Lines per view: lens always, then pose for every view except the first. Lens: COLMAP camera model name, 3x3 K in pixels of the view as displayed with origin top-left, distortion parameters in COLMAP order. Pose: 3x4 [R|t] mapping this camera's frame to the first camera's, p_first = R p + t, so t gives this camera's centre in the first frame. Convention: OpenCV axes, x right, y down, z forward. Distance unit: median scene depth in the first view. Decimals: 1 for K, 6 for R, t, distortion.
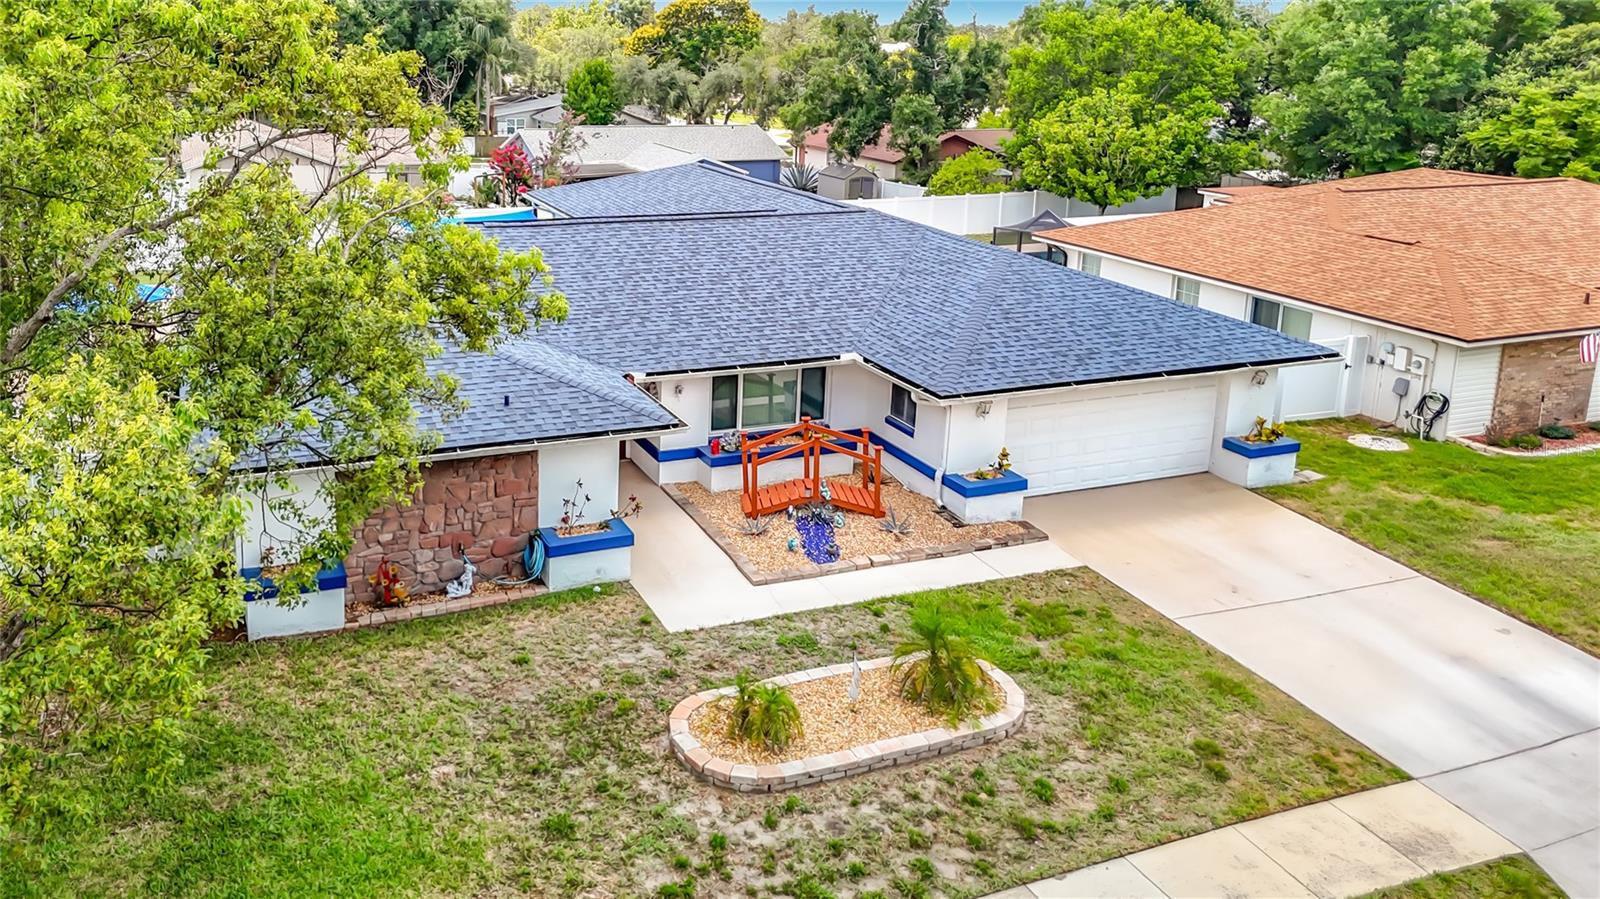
lens RADIAL K [[1218.0, 0, 667.8], [0, 1218.0, 328.0], [0, 0, 1]] dist [0.045204, -0.017557]
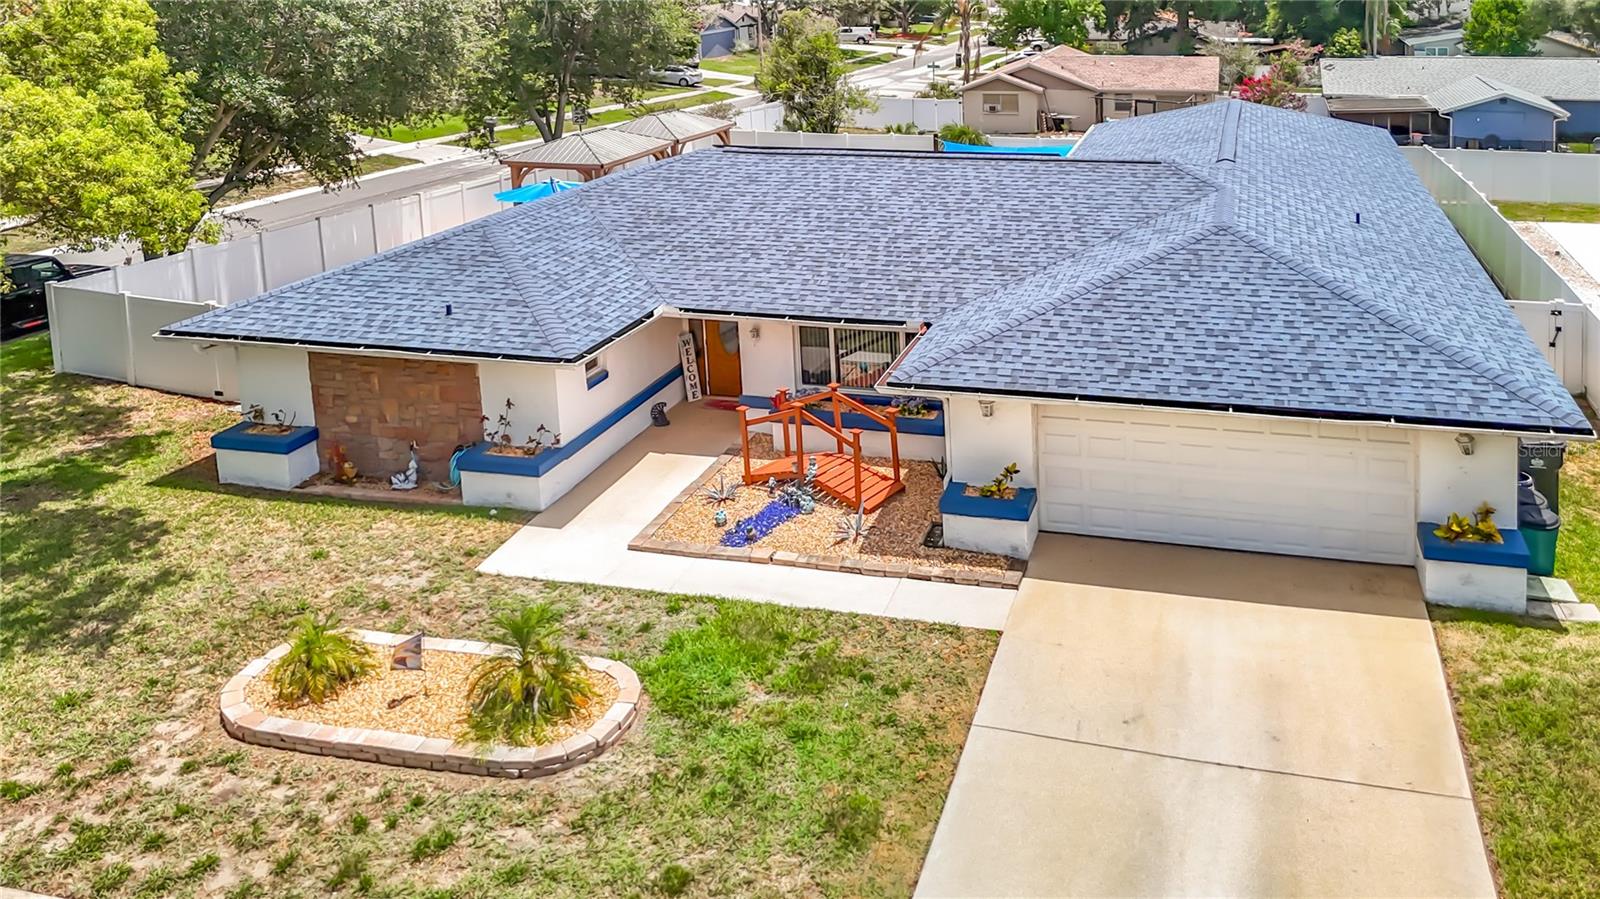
lens RADIAL K [[1211.9, 0, 965.7], [0, 1211.9, 243.5], [0, 0, 1]] dist [0.037574, -0.019786]
pose [[0.833055, 0.103707, -0.543382, 0.760817], [-0.115416, 0.993237, 0.012620, -0.056679], [0.541016, 0.052202, 0.839391, 0.365371]]
